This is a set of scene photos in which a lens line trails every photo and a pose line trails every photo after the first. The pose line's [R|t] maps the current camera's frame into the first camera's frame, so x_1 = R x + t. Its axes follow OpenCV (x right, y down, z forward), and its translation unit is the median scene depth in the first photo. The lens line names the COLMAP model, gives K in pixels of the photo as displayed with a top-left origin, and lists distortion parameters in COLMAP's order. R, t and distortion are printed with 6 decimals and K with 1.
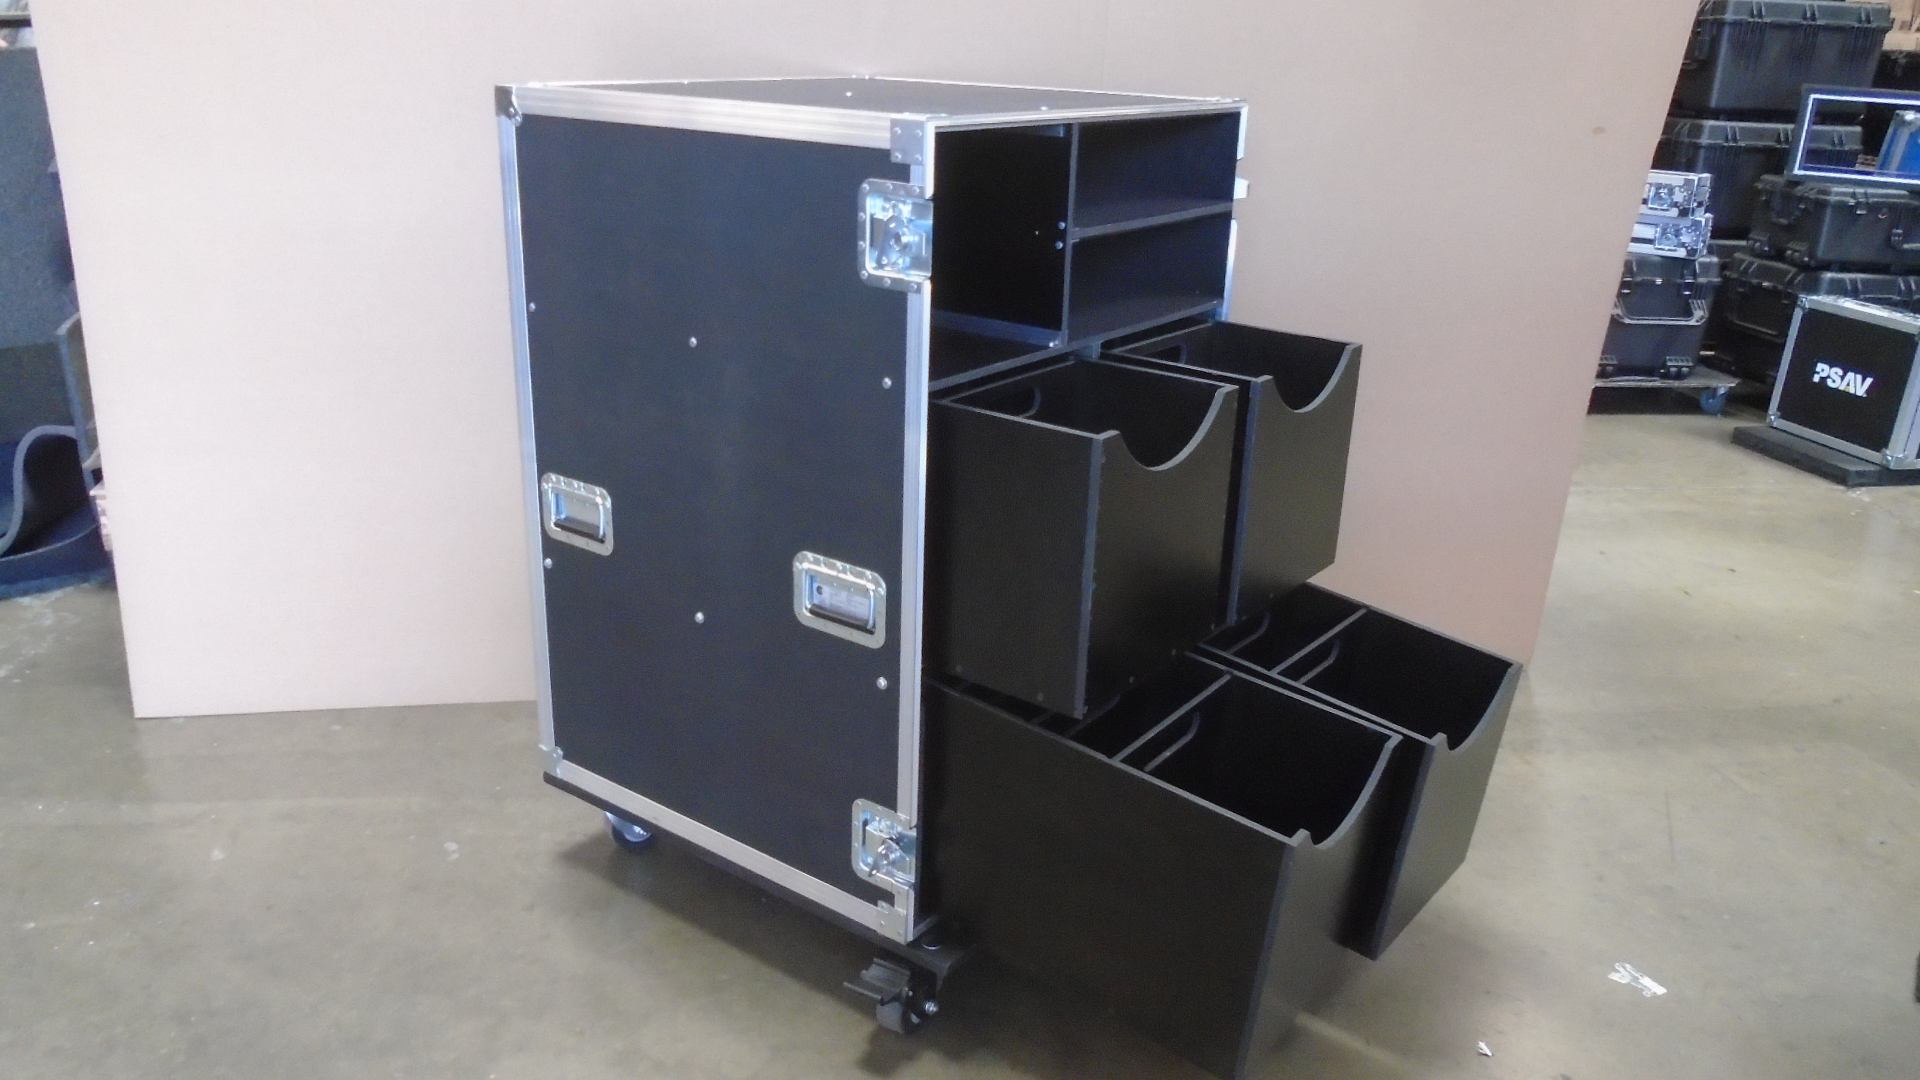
lens RADIAL K [[1477.6, 0, 960.4], [0, 1477.6, 542.8], [0, 0, 1]] dist [-0.012824, 0.006457]
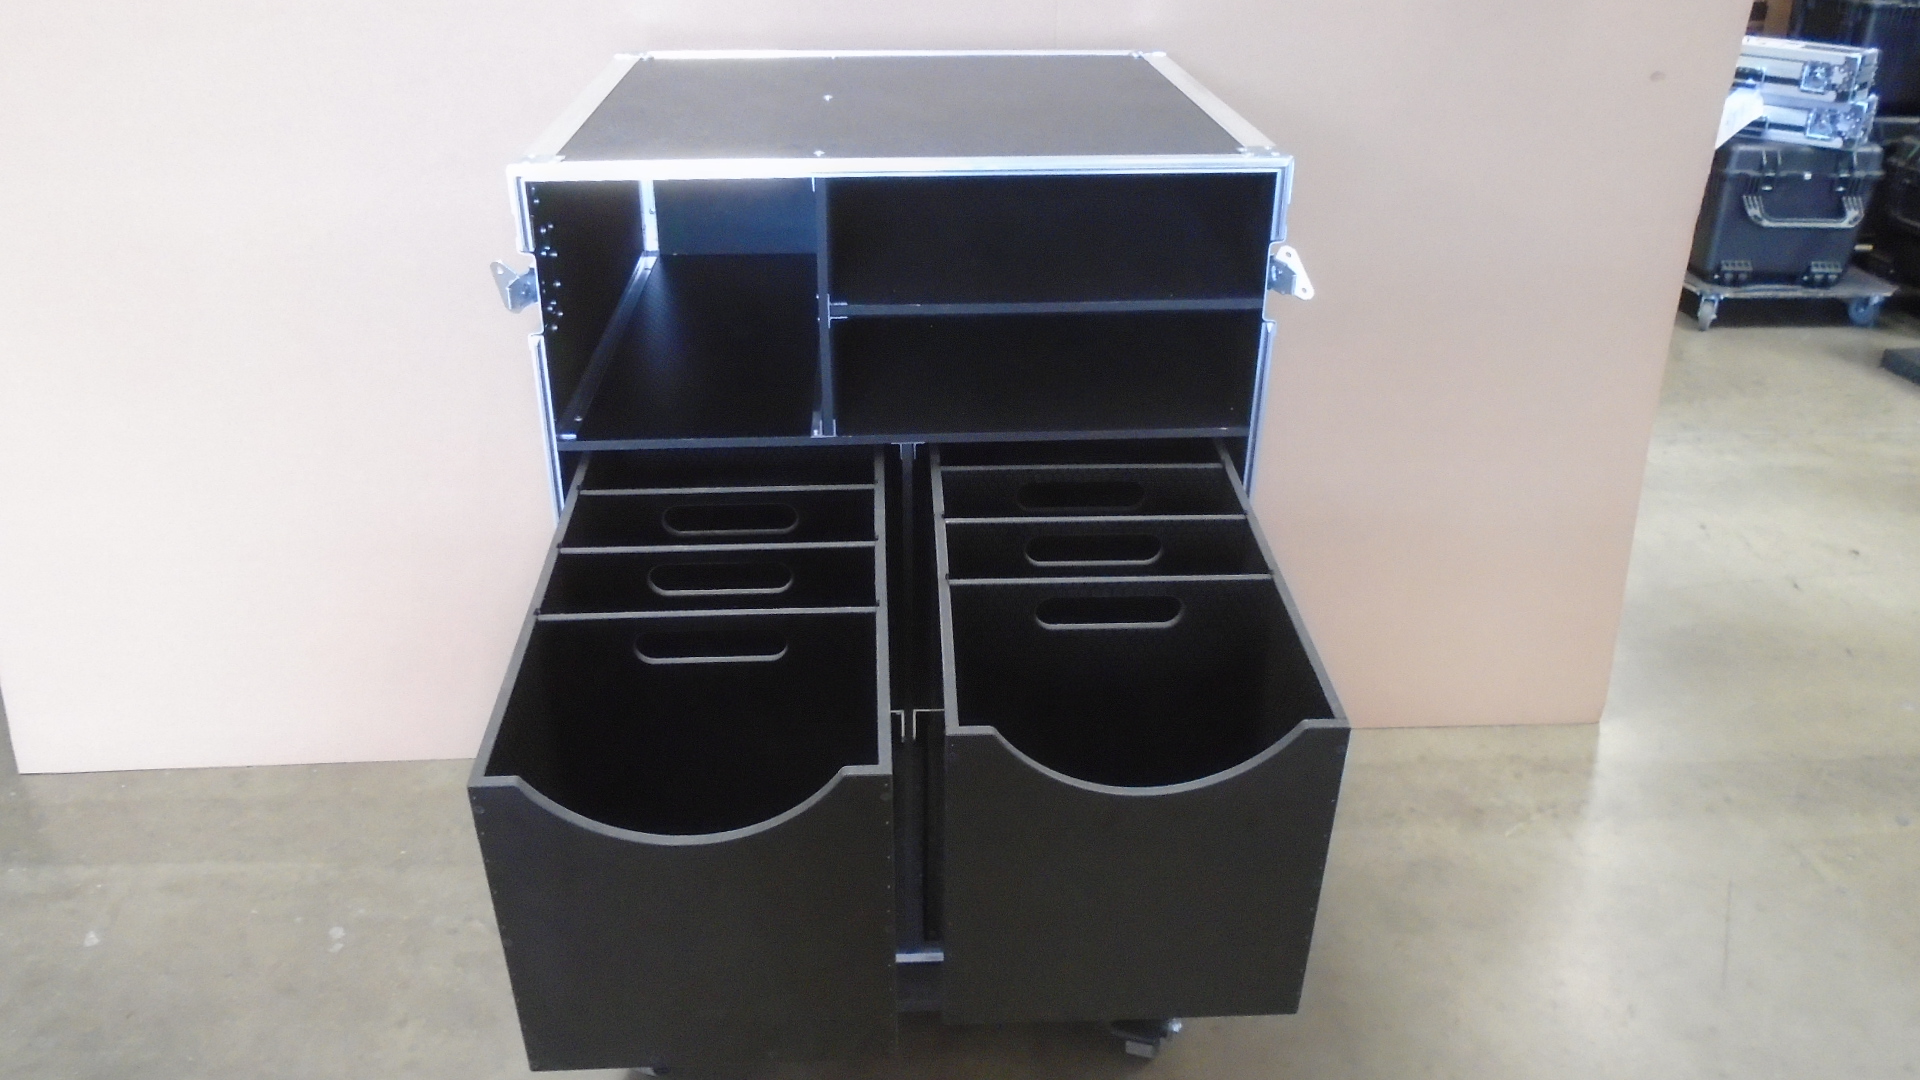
lens RADIAL K [[1477.6, 0, 968.3], [0, 1477.6, 540.3], [0, 0, 1]] dist [-0.012824, 0.006457]
pose [[0.996342, 0.012093, -0.084596, 0.097420], [-0.001444, 0.992177, 0.124827, -0.122475], [0.085444, -0.124248, 0.988565, 0.125301]]
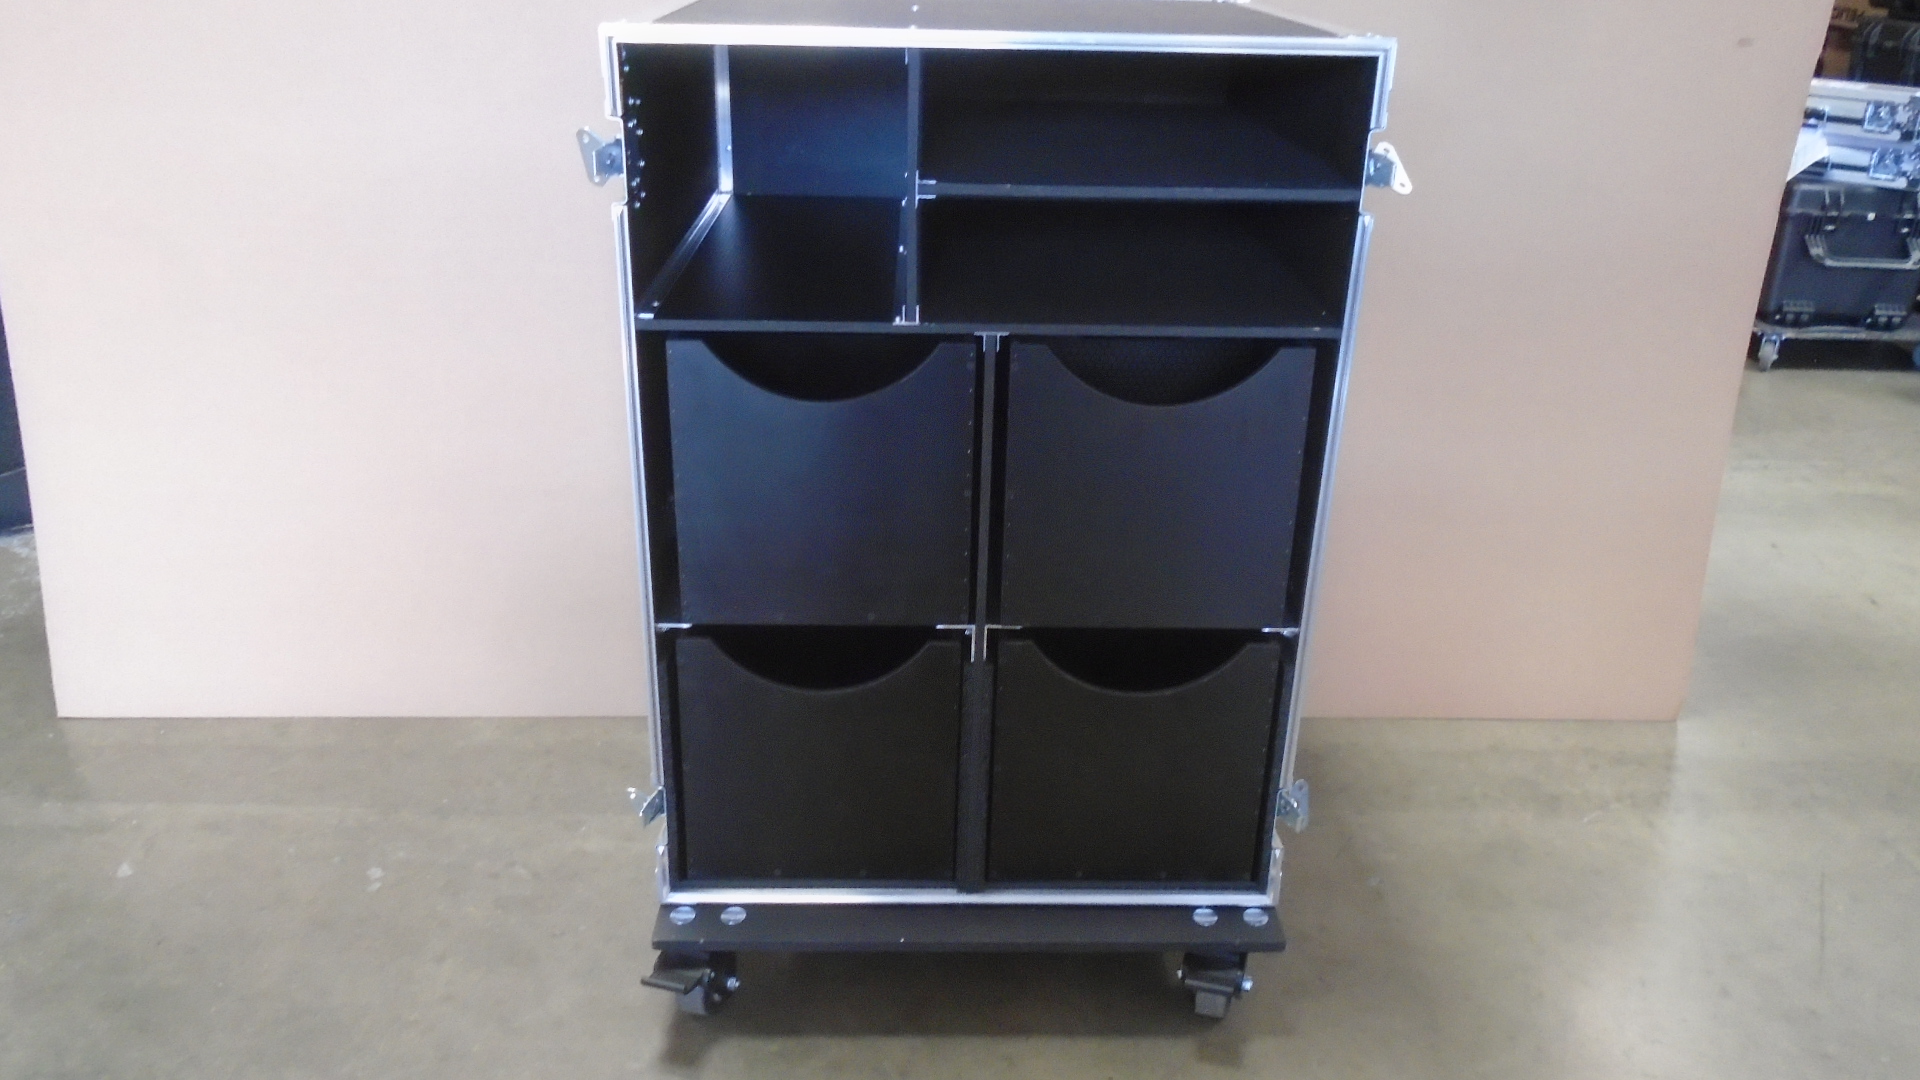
lens RADIAL K [[1477.6, 0, 967.5], [0, 1477.6, 546.8], [0, 0, 1]] dist [-0.012824, 0.006457]
pose [[0.993938, 0.033113, -0.104841, 0.077986], [-0.026241, 0.997457, 0.066260, -0.047587], [0.106768, -0.063107, 0.992279, 0.133673]]
